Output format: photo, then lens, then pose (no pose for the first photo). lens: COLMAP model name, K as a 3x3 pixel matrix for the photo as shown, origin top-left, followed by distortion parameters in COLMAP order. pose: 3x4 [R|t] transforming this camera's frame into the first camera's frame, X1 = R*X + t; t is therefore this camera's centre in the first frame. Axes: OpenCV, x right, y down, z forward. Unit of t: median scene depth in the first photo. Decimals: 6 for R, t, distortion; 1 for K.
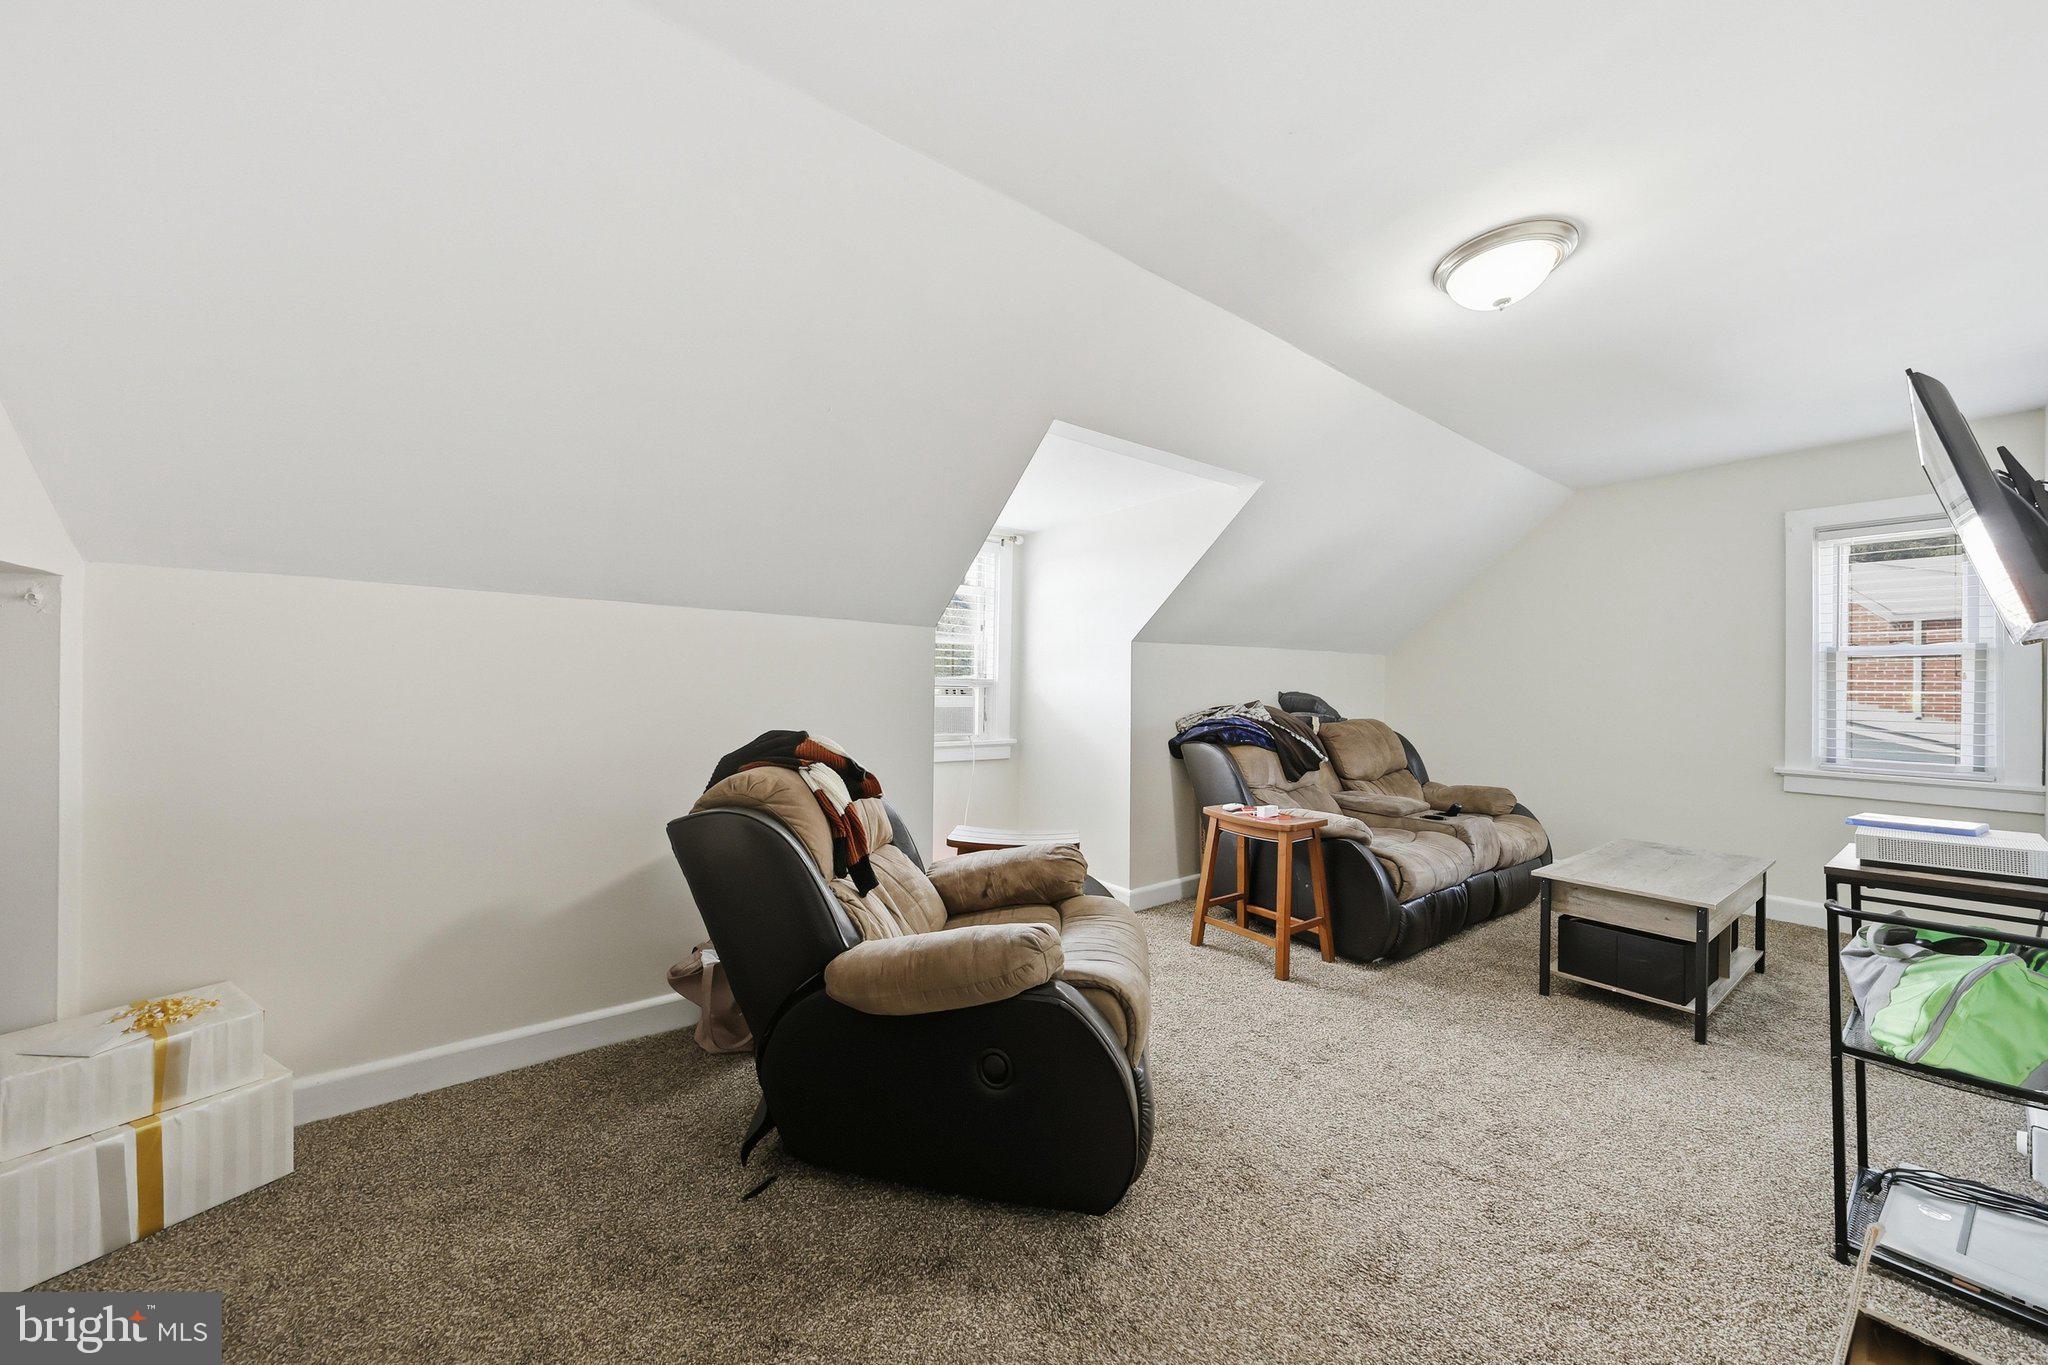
lens RADIAL K [[715.6, 0, 1028.3], [0, 715.6, 688.6], [0, 0, 1]] dist [0.005959, 0.000000]
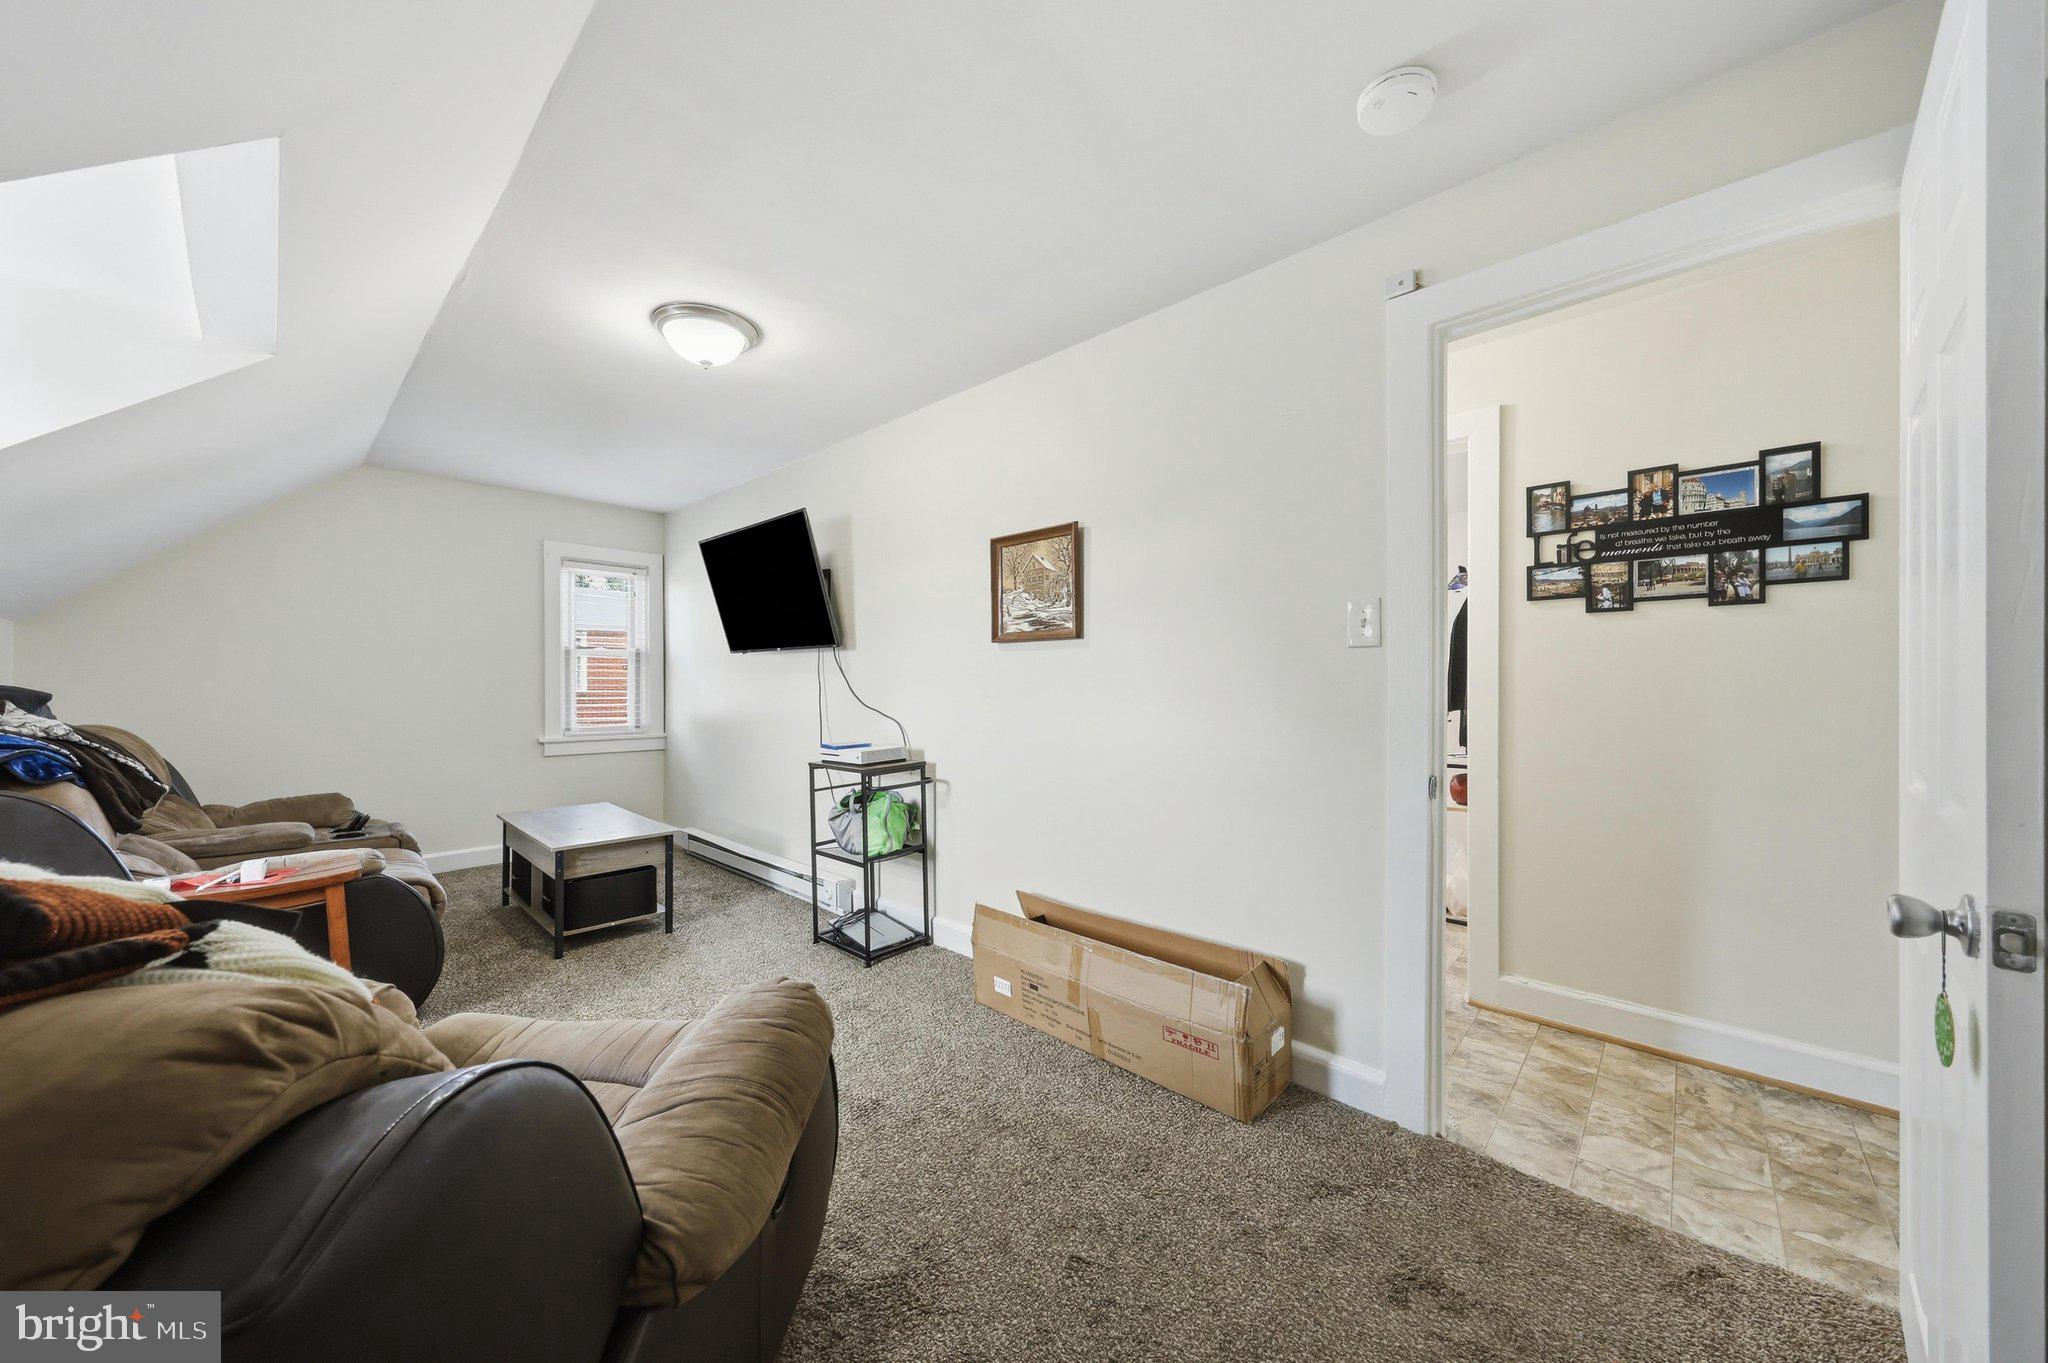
lens RADIAL K [[715.6, 0, 1028.7], [0, 715.6, 682.2], [0, 0, 1]] dist [0.005959, 0.000000]
pose [[-0.204940, -0.007049, 0.978749, -0.431572], [-0.003591, 0.999973, 0.006450, -0.001795], [-0.978768, -0.002193, -0.204960, 0.466418]]
